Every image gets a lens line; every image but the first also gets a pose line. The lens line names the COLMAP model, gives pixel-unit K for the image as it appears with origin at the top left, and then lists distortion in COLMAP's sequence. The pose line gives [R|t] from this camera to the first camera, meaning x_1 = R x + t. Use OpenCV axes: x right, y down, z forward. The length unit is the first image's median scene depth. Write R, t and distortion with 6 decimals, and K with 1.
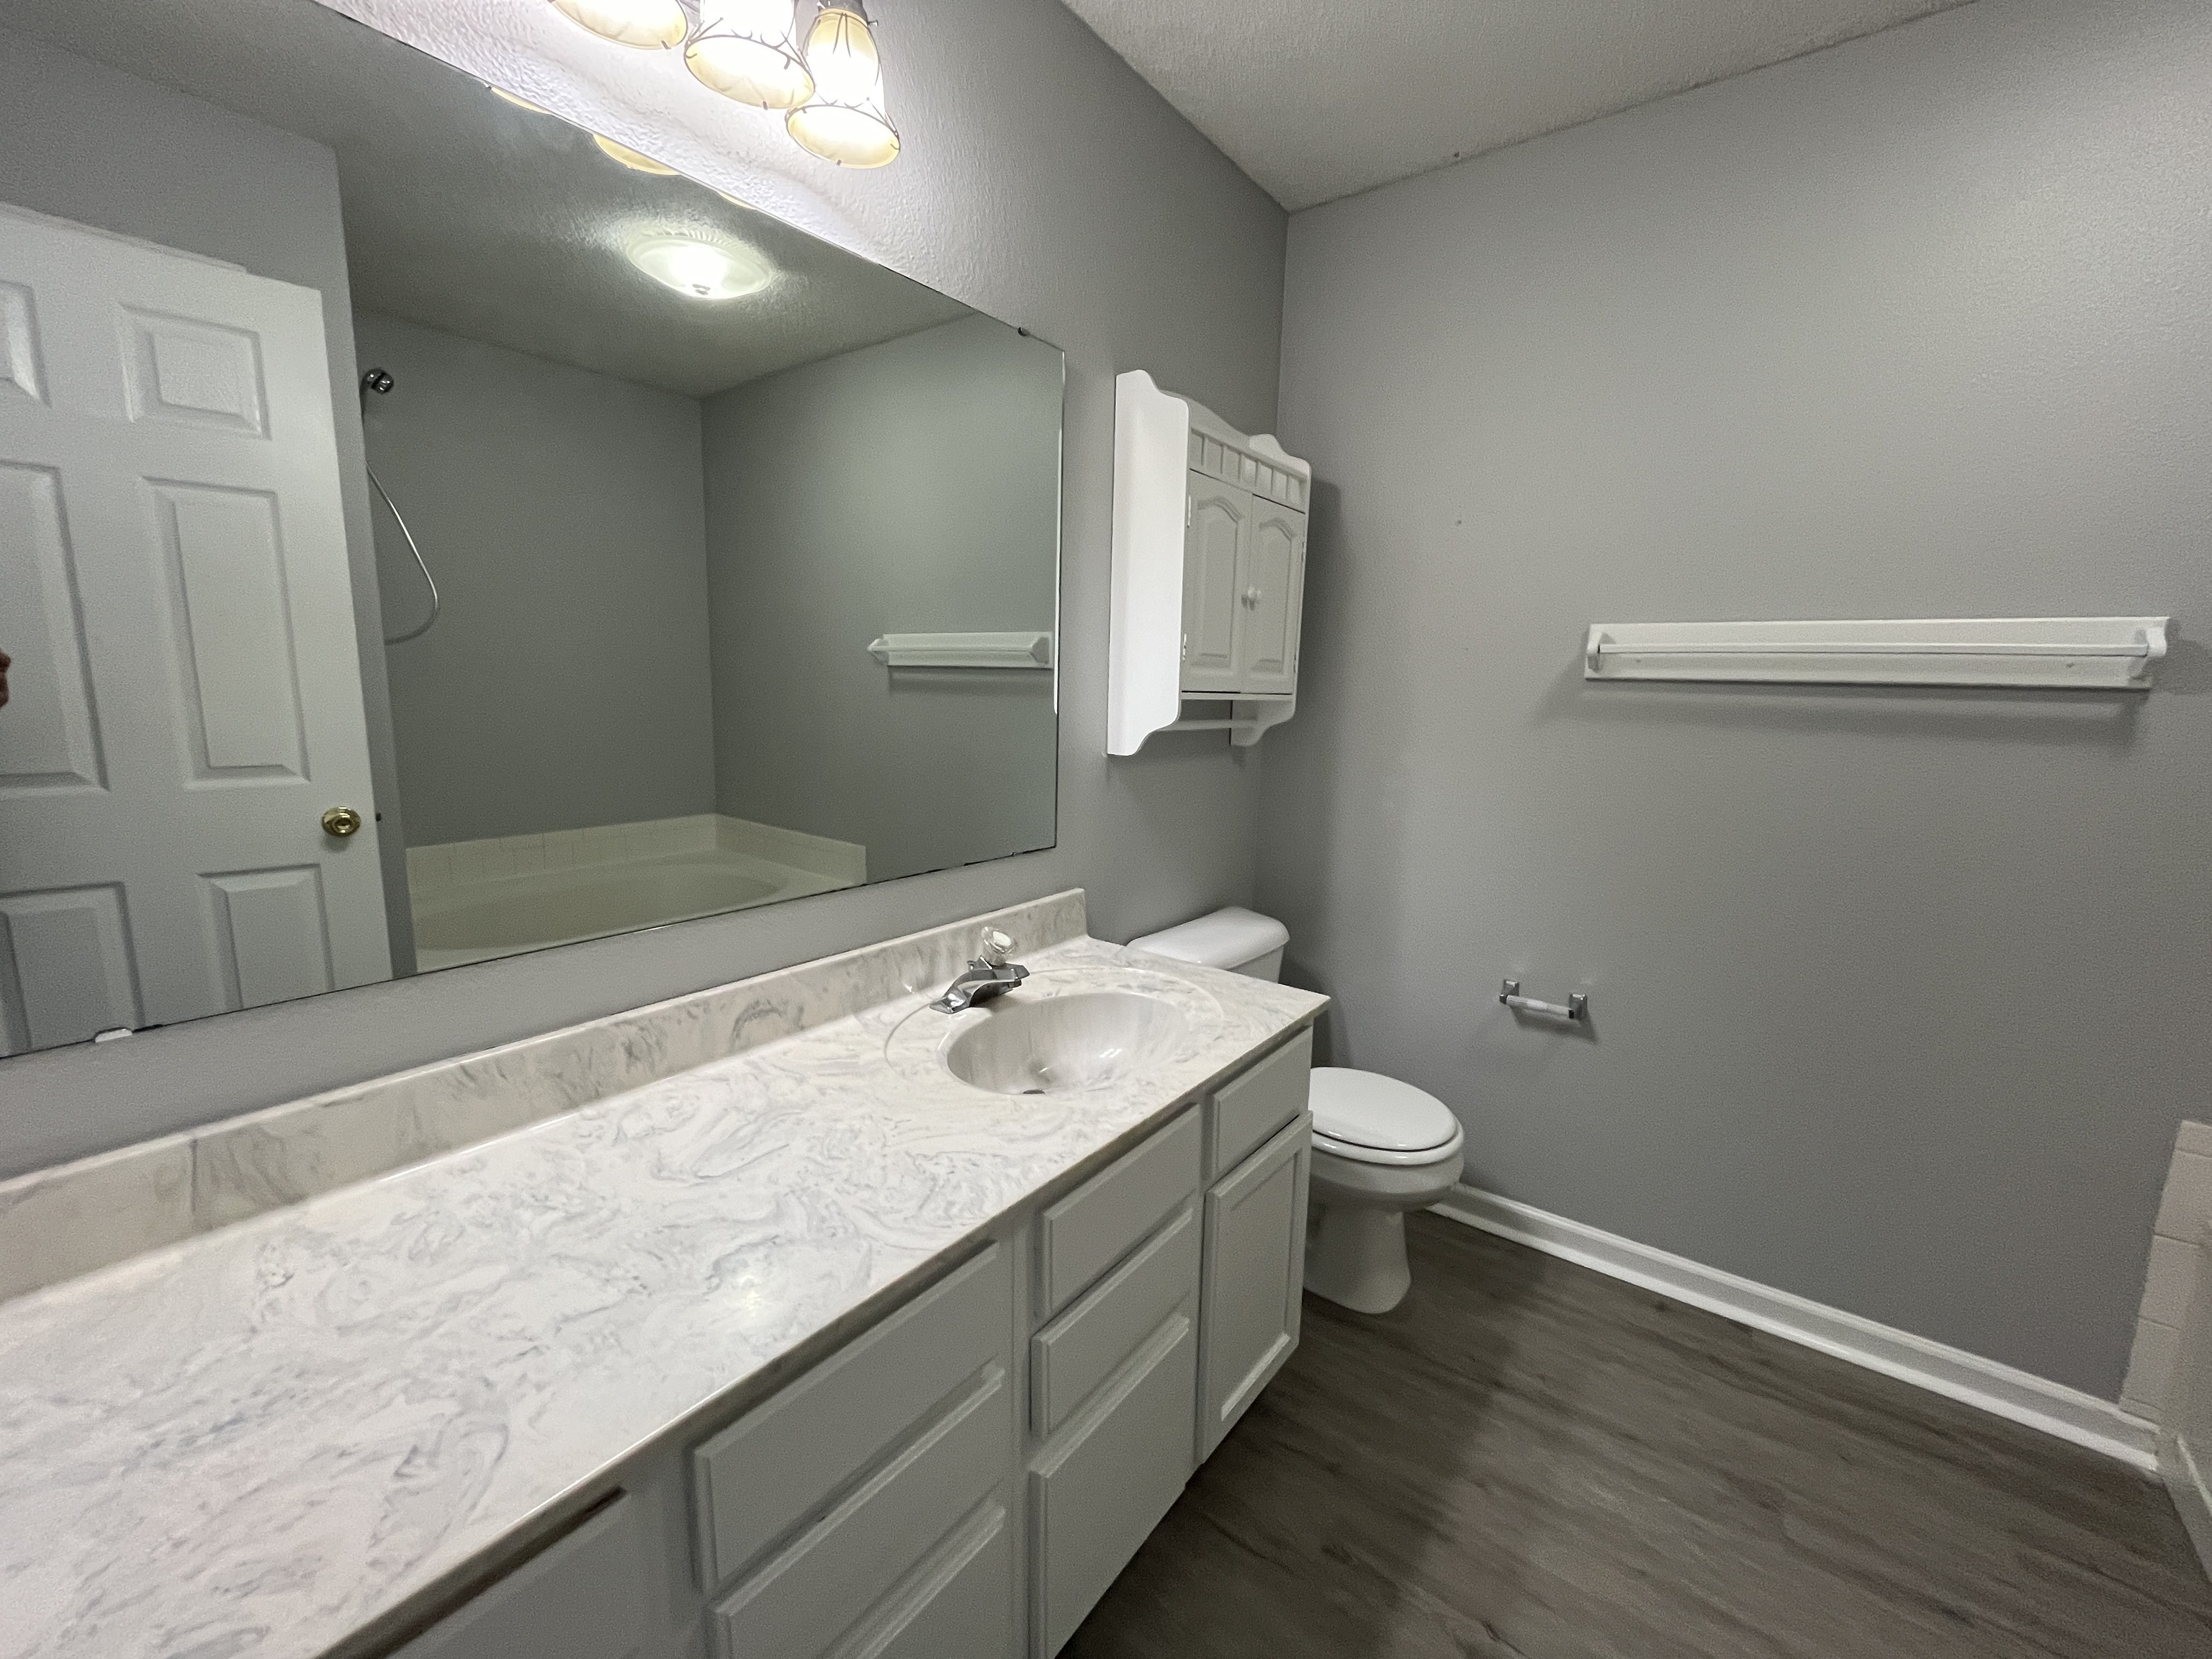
lens RADIAL K [[901.2, 0, 1106.0], [0, 901.2, 829.5], [0, 0, 1]] dist [-0.002377, -0.000407]
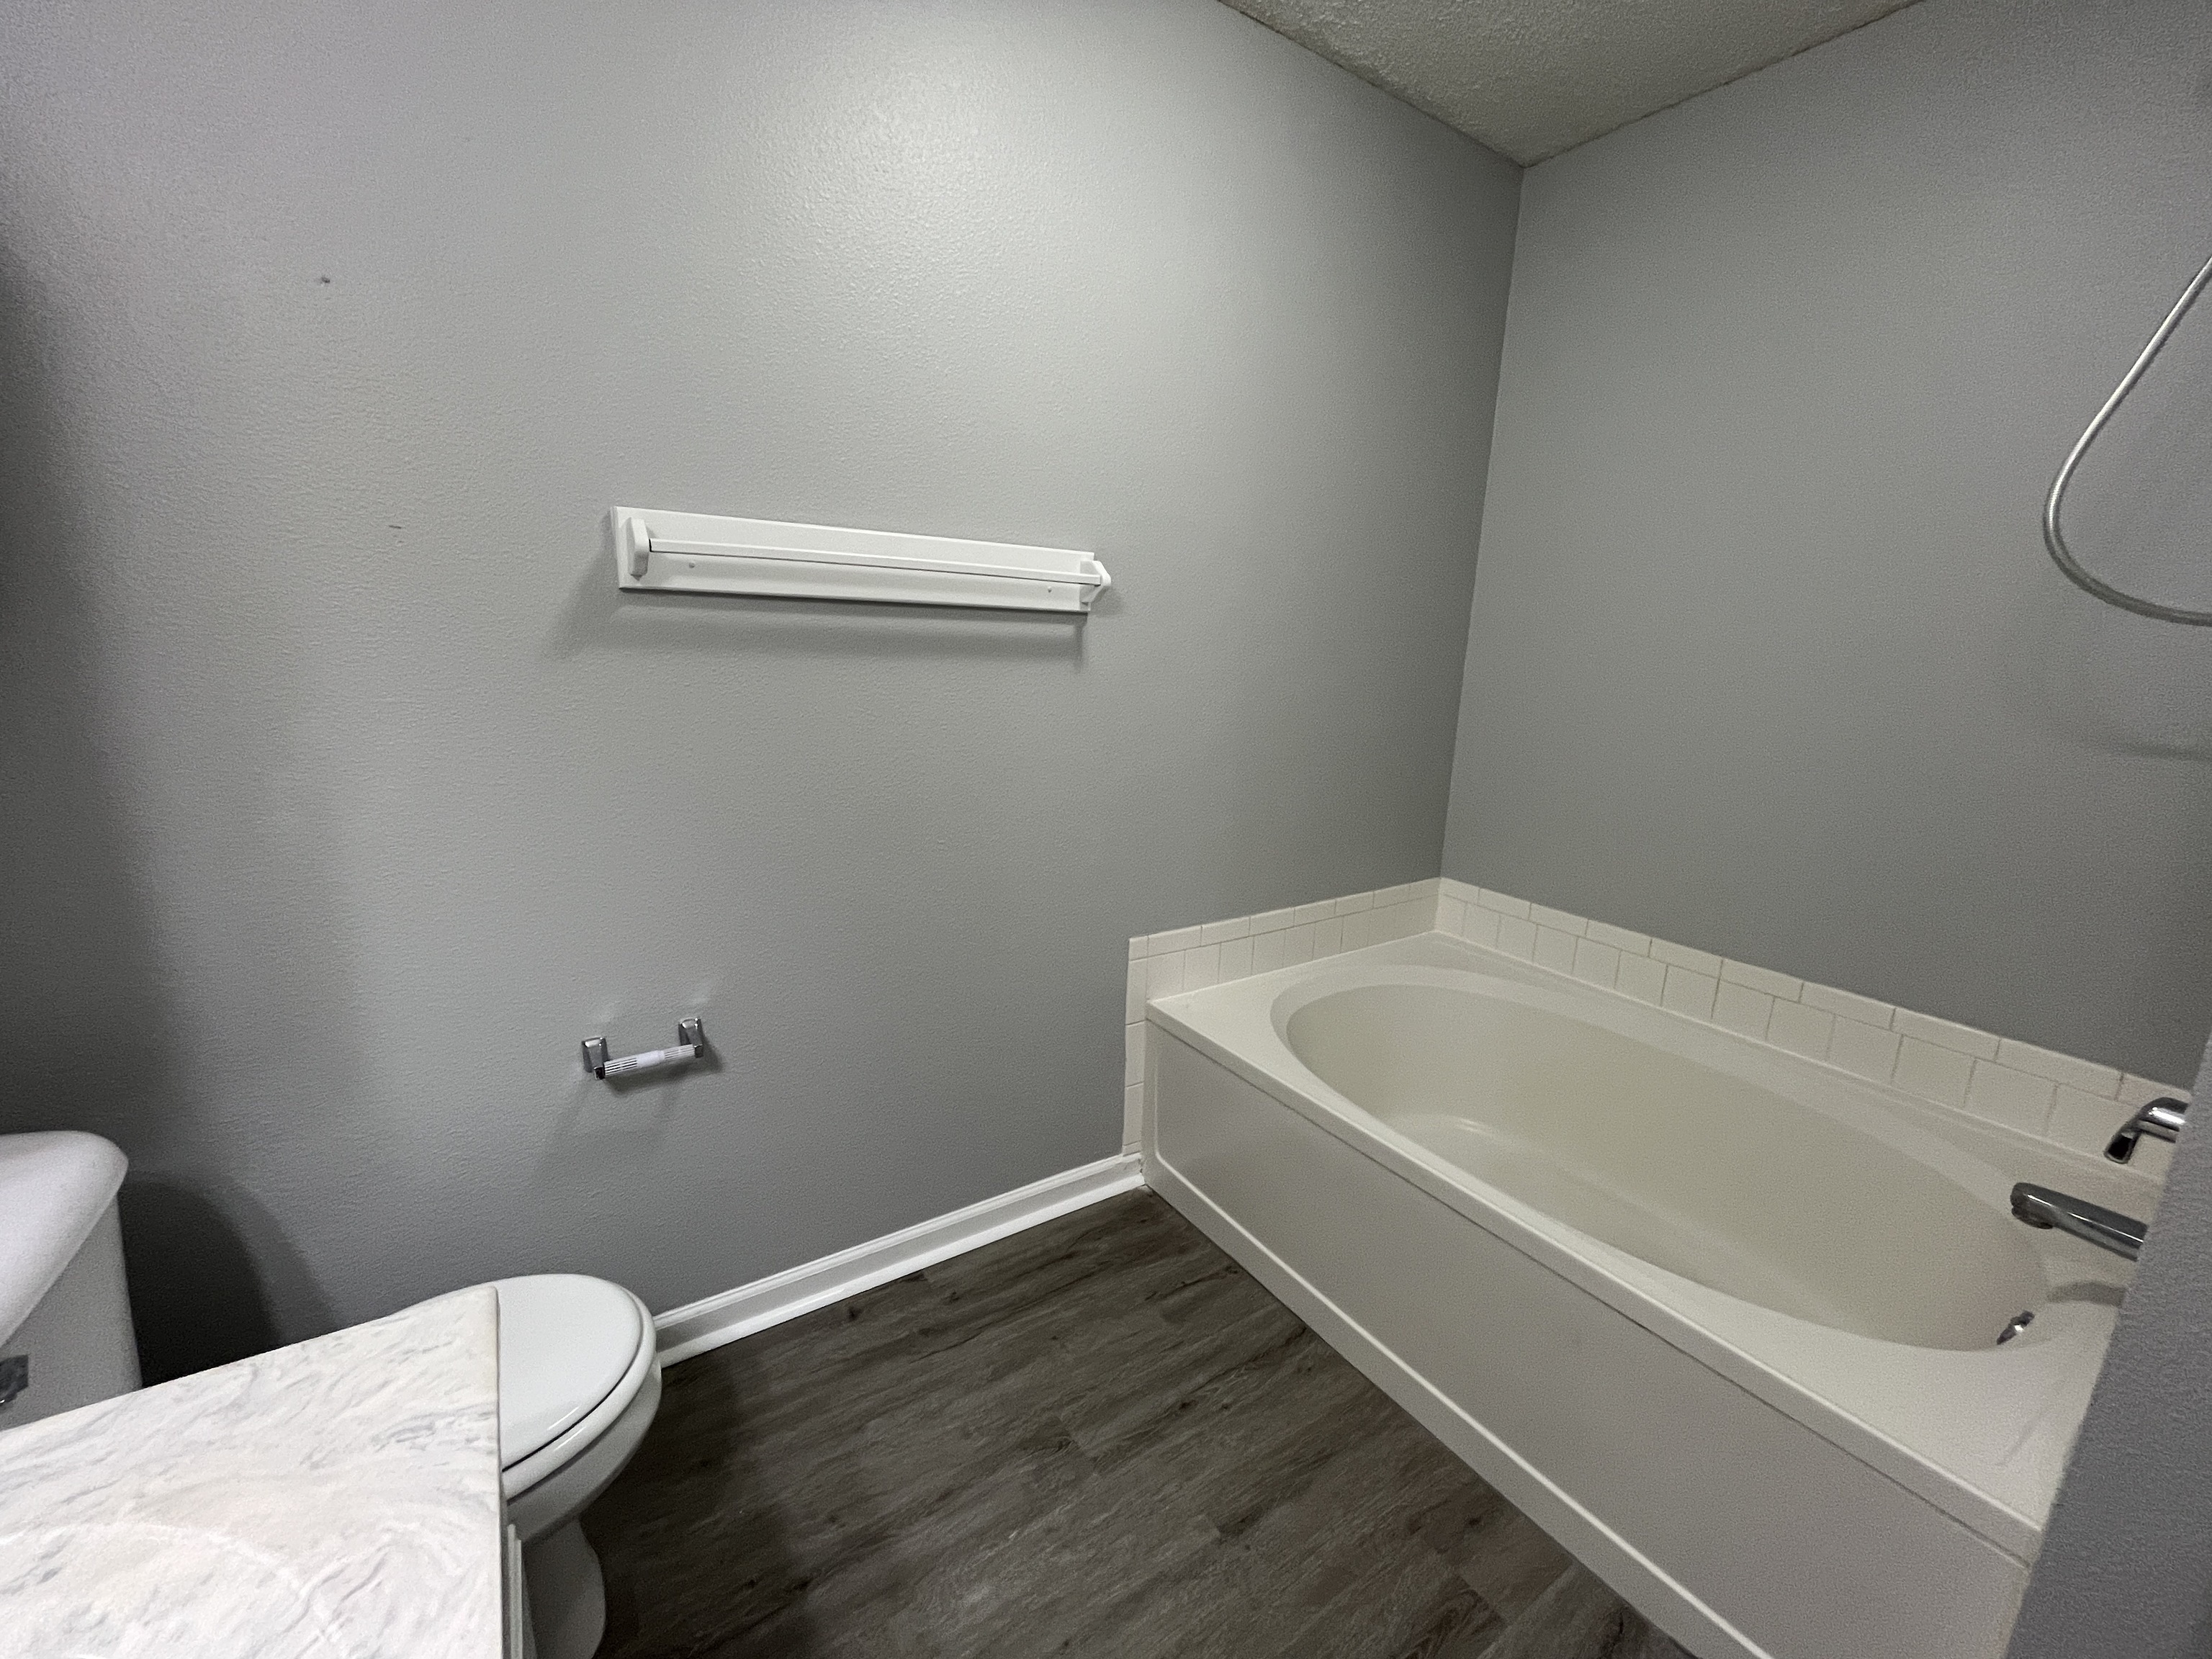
lens RADIAL K [[901.2, 0, 1106.0], [0, 901.2, 829.5], [0, 0, 1]] dist [-0.002377, -0.000407]
pose [[0.326645, -0.216911, 0.919920, -0.019610], [0.123817, 0.974741, 0.185873, -0.085874], [-0.937002, 0.053187, 0.345252, 0.522456]]
